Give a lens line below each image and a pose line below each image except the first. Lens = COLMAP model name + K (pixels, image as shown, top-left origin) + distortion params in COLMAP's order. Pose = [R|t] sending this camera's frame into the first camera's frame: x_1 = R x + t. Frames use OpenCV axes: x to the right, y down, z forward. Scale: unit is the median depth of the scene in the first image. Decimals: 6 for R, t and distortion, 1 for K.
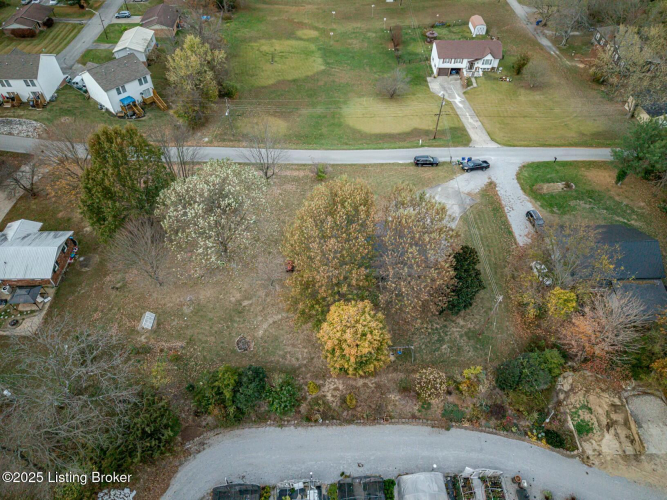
lens RADIAL K [[448.3, 0, 335.0], [0, 448.3, 250.7], [0, 0, 1]] dist [0.008200, -0.007891]
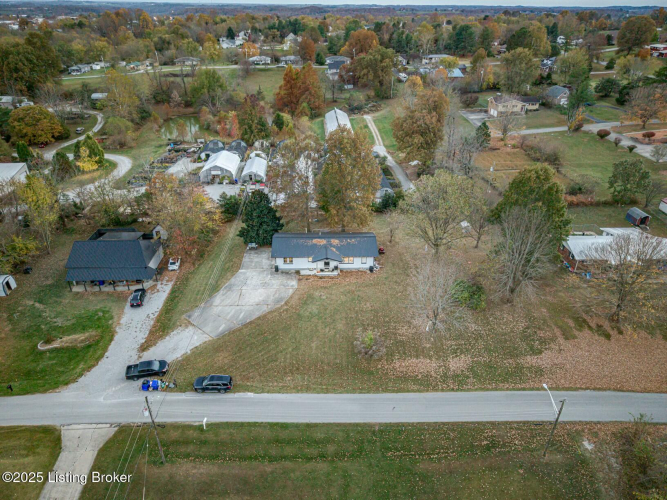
lens RADIAL K [[448.3, 0, 334.7], [0, 448.3, 253.0], [0, 0, 1]] dist [0.008533, -0.009771]
pose [[-0.999733, -0.014172, -0.018243, 0.044592], [-0.020729, 0.201852, 0.979197, -0.977181], [-0.010194, 0.979314, -0.202092, 1.039135]]
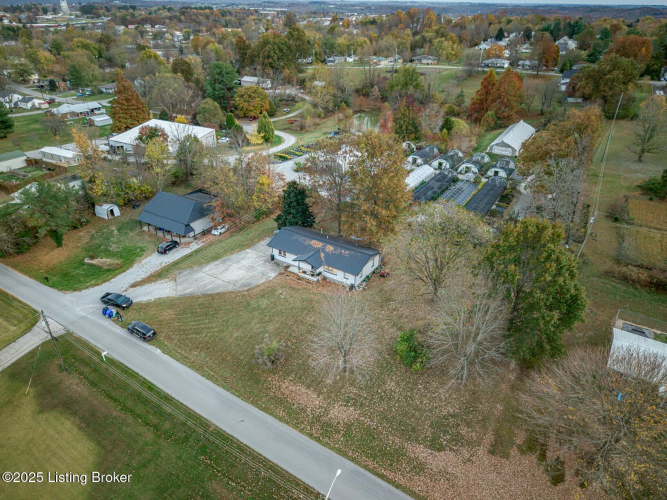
lens RADIAL K [[448.3, 0, 334.7], [0, 448.3, 253.0], [0, 0, 1]] dist [0.008533, -0.009771]
pose [[-0.829721, -0.290908, 0.476378, -0.428196], [0.410065, 0.261338, 0.873813, -0.838780], [-0.378695, 0.920367, -0.097546, 0.914855]]
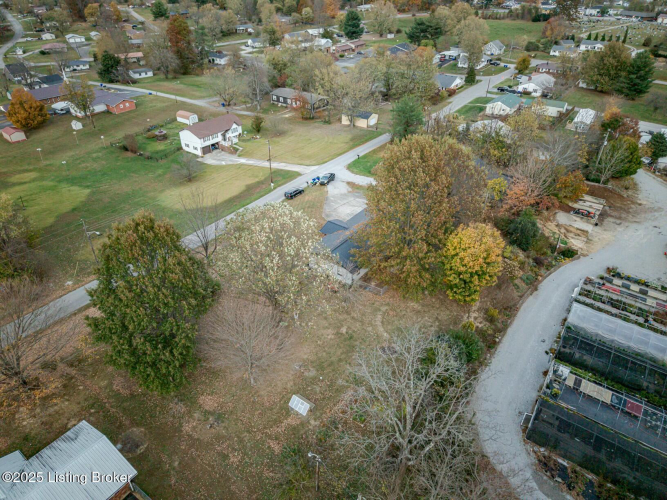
lens RADIAL K [[448.3, 0, 334.7], [0, 448.3, 253.0], [0, 0, 1]] dist [0.008533, -0.009771]
pose [[0.609380, -0.448390, 0.653913, -0.575918], [0.599809, 0.800076, -0.010346, -0.009806], [-0.518541, 0.398527, 0.756499, 0.191742]]
